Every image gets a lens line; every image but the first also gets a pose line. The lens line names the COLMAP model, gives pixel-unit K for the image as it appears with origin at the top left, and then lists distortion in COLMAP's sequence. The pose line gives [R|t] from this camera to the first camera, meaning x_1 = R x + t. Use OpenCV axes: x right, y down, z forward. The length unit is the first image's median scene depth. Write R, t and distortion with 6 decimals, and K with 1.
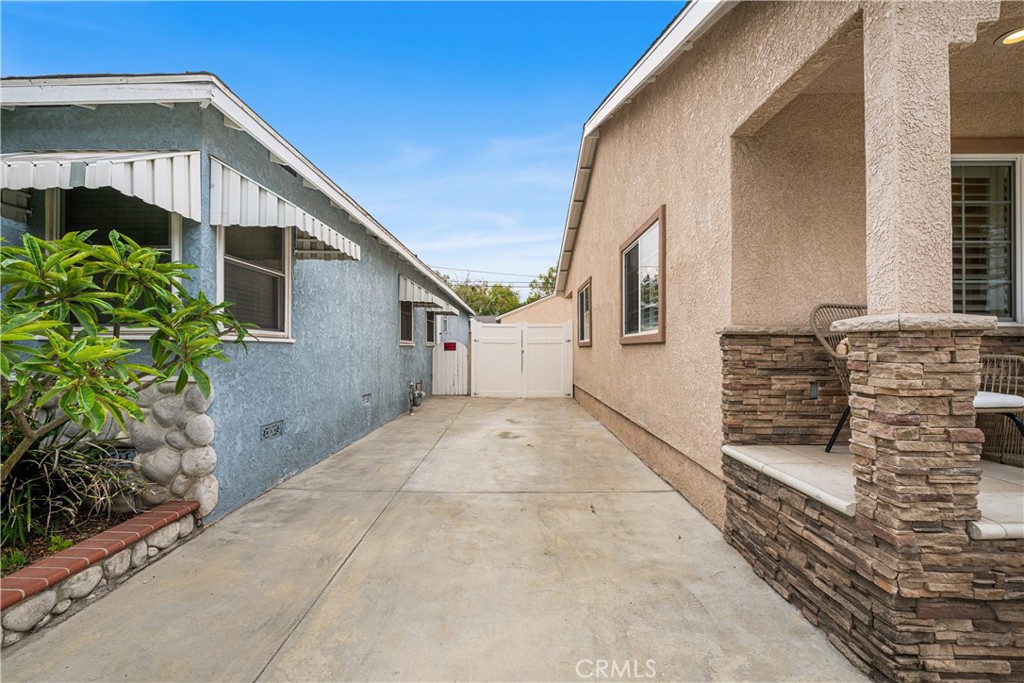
lens RADIAL K [[398.2, 0, 511.9], [0, 398.2, 344.8], [0, 0, 1]] dist [0.002385, 0.000095]
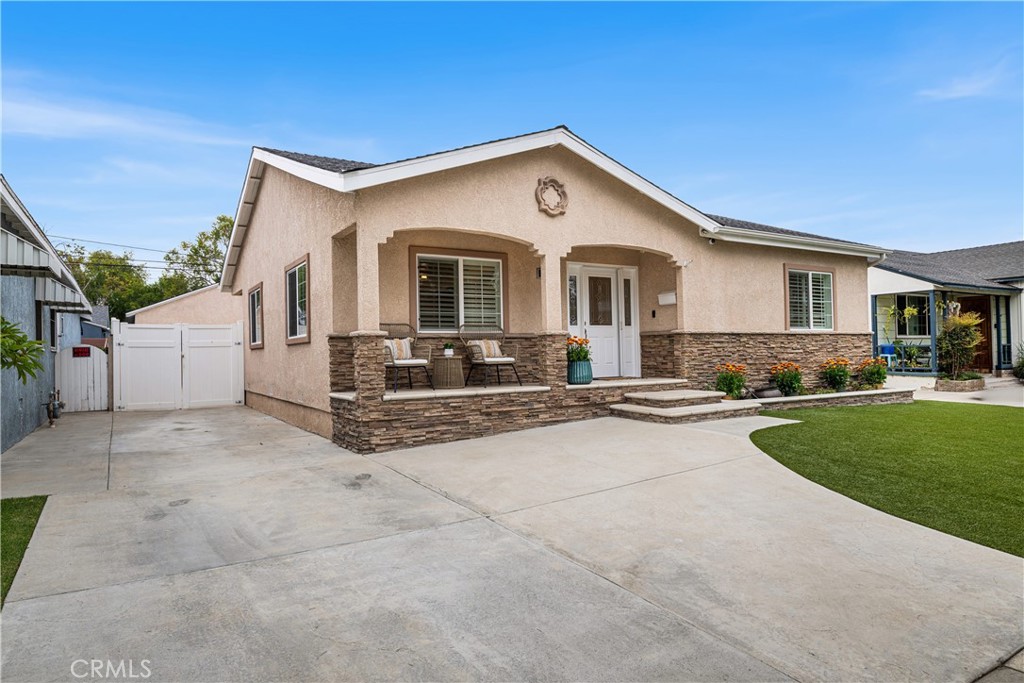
lens RADIAL K [[625.8, 0, 510.5], [0, 625.8, 341.8], [0, 0, 1]] dist [-0.000226, 0.000360]
pose [[0.846370, -0.009968, 0.532503, -0.202125], [0.017727, 0.999798, -0.009460, 0.023790], [-0.532301, 0.017446, 0.846375, -1.179881]]
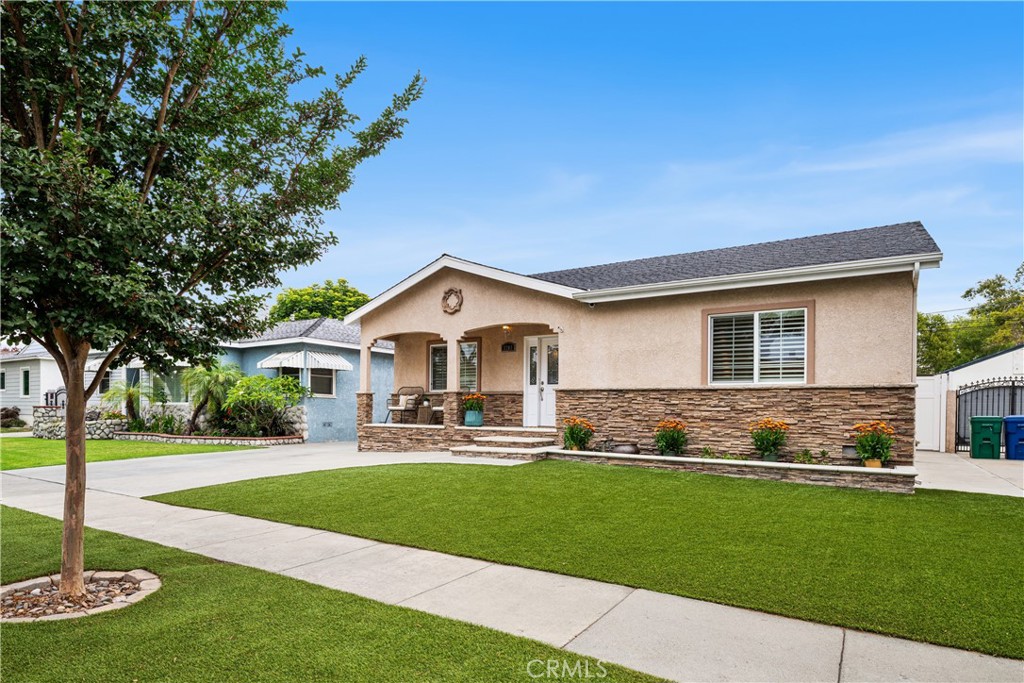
lens RADIAL K [[568.5, 0, 513.7], [0, 568.5, 414.5], [0, 0, 1]] dist [0.002909, 0.000033]
pose [[0.851881, 0.009190, -0.523655, 2.462402], [-0.004846, 0.999942, 0.009665, 0.060540], [0.523714, -0.005696, 0.851875, -1.704427]]
